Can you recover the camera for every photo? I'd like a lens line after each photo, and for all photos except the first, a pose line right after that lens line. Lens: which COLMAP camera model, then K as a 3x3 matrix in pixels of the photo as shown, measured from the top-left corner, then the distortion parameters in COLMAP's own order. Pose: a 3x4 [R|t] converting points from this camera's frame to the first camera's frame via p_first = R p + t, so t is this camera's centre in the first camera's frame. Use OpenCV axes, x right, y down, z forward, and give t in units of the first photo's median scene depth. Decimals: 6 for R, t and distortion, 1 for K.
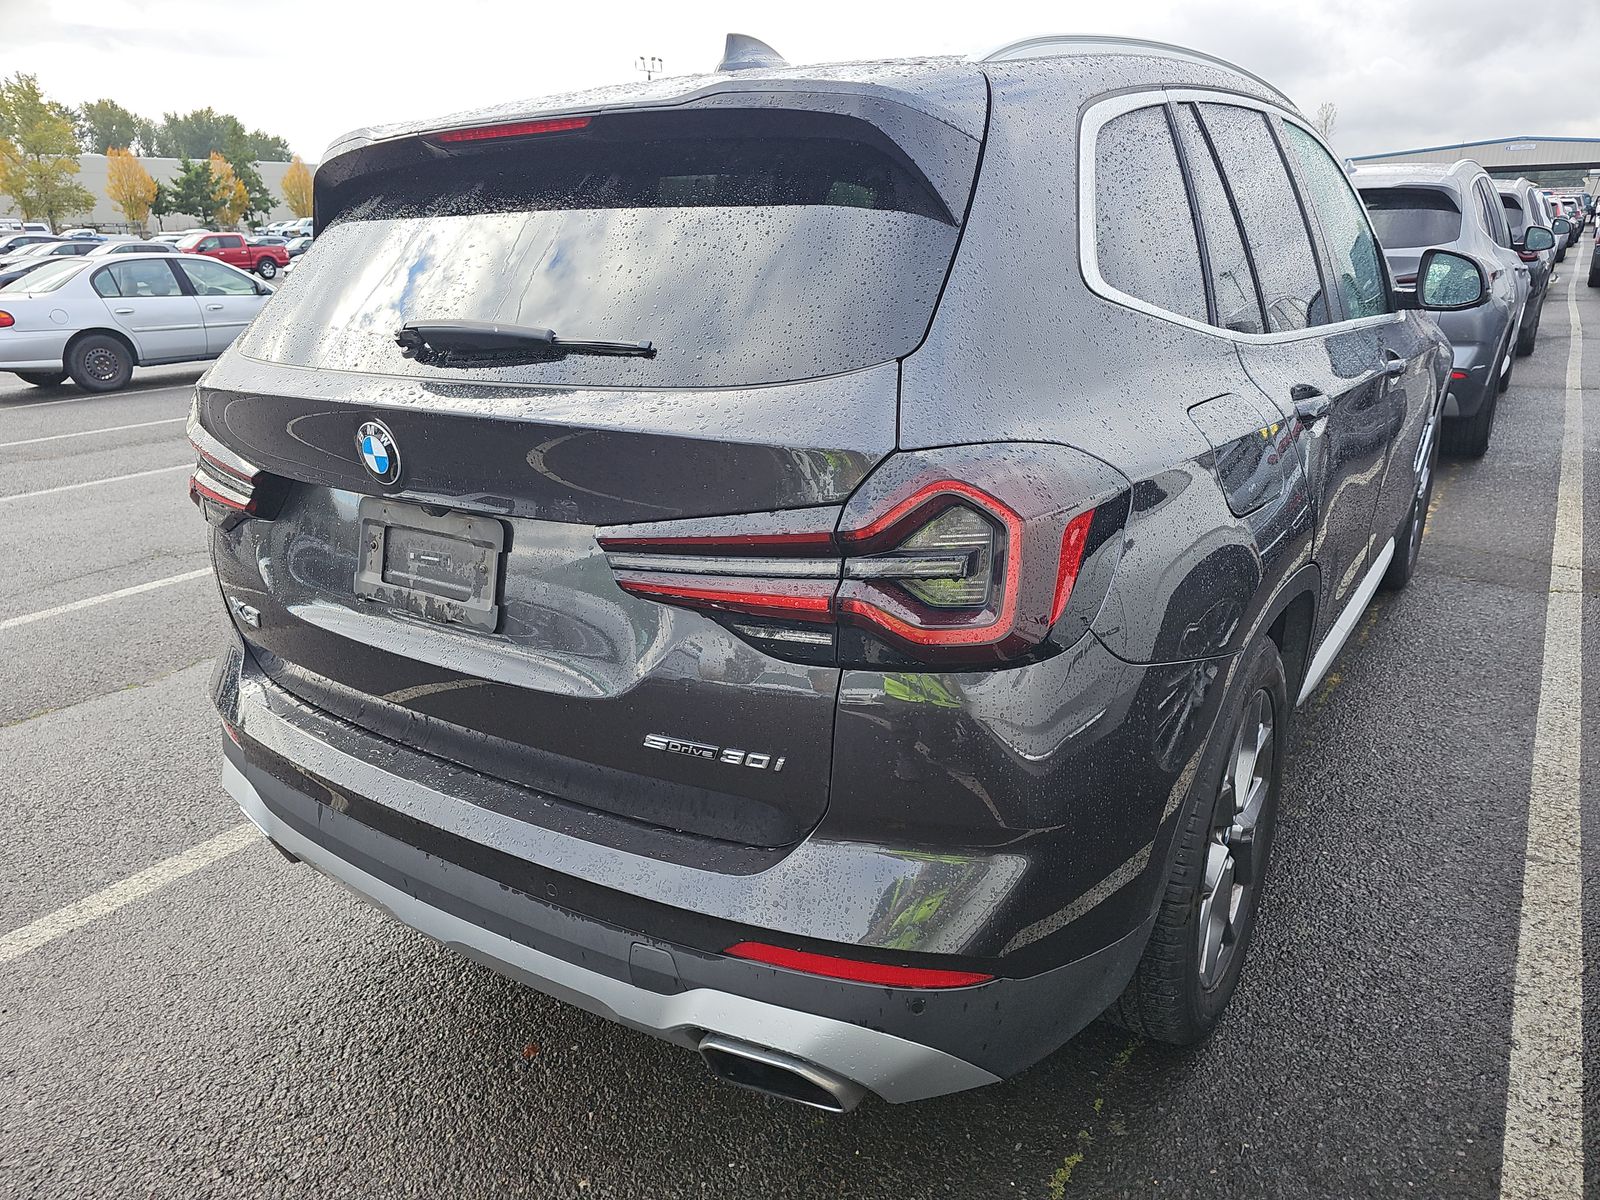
lens RADIAL K [[1081.1, 0, 798.8], [0, 1081.1, 602.4], [0, 0, 1]] dist [0.006292, -0.010631]
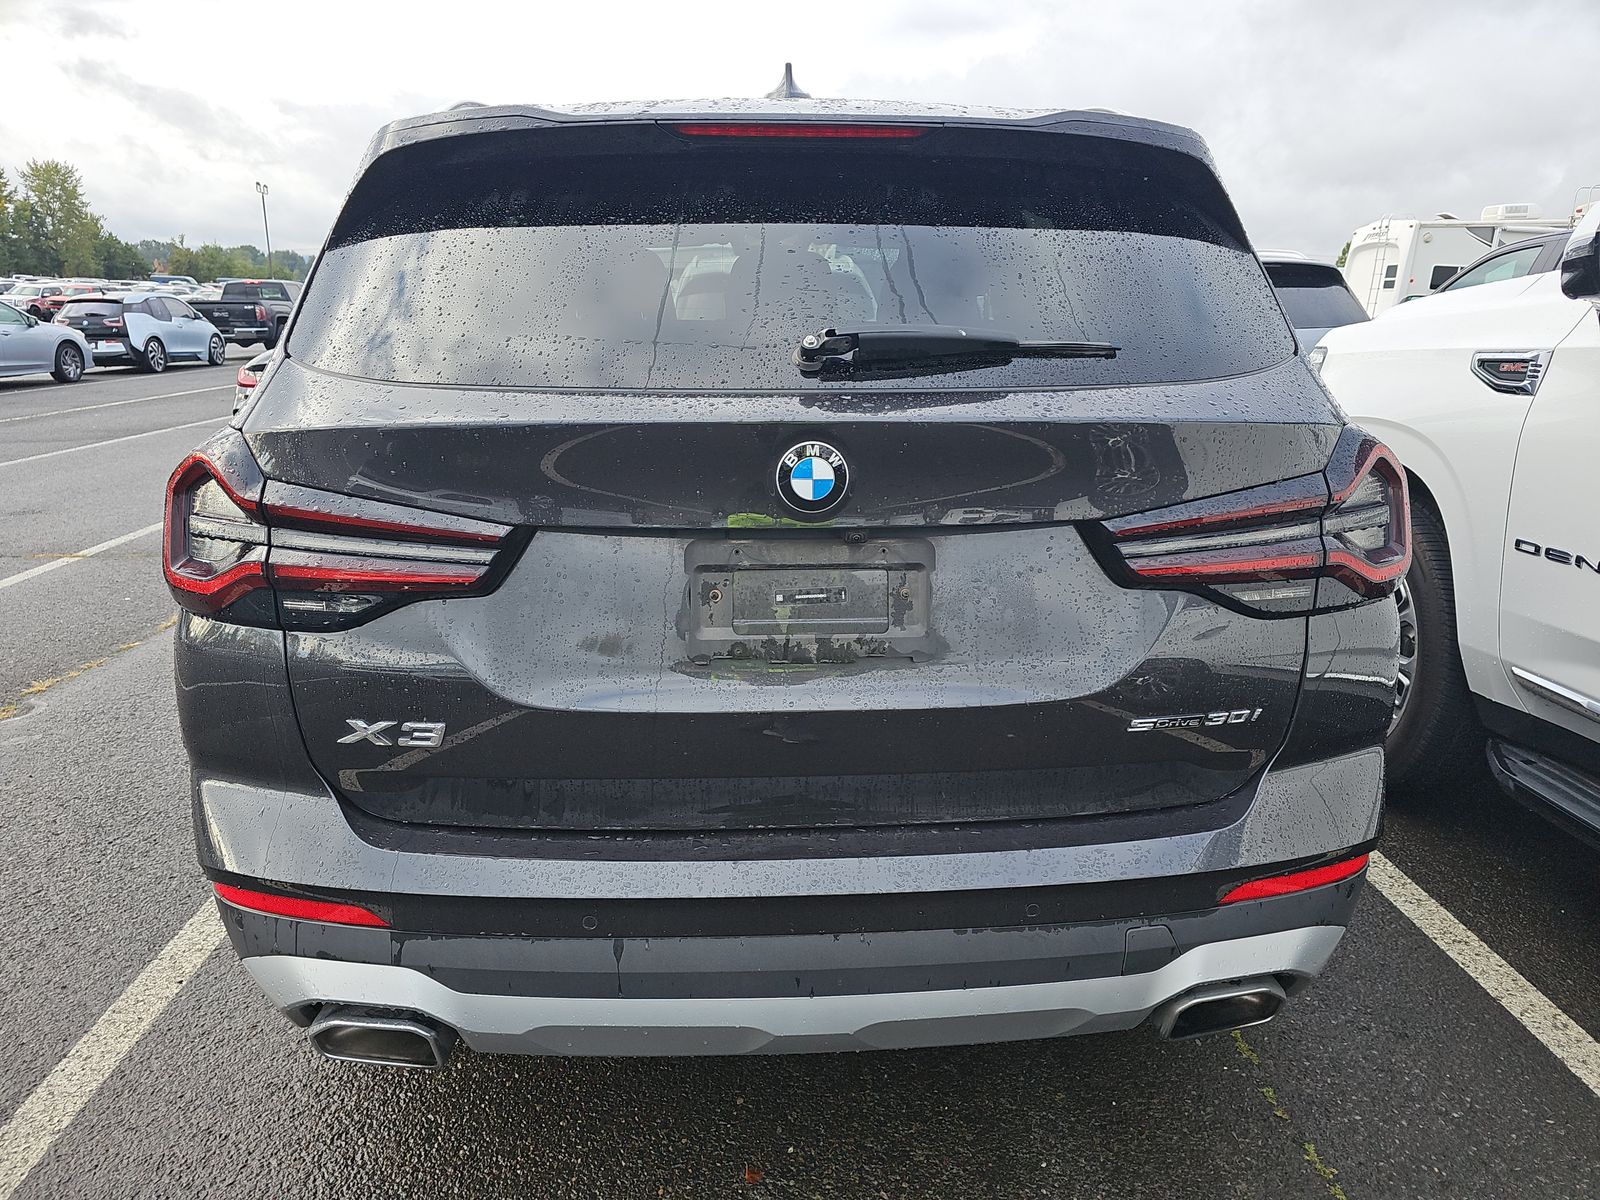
lens RADIAL K [[1081.1, 0, 800.5], [0, 1081.1, 601.0], [0, 0, 1]] dist [0.006292, -0.010631]
pose [[0.818444, -0.138504, 0.557644, -0.917678], [0.172304, 0.985009, -0.008236, -0.033869], [-0.548144, 0.102825, 0.830039, 0.291387]]
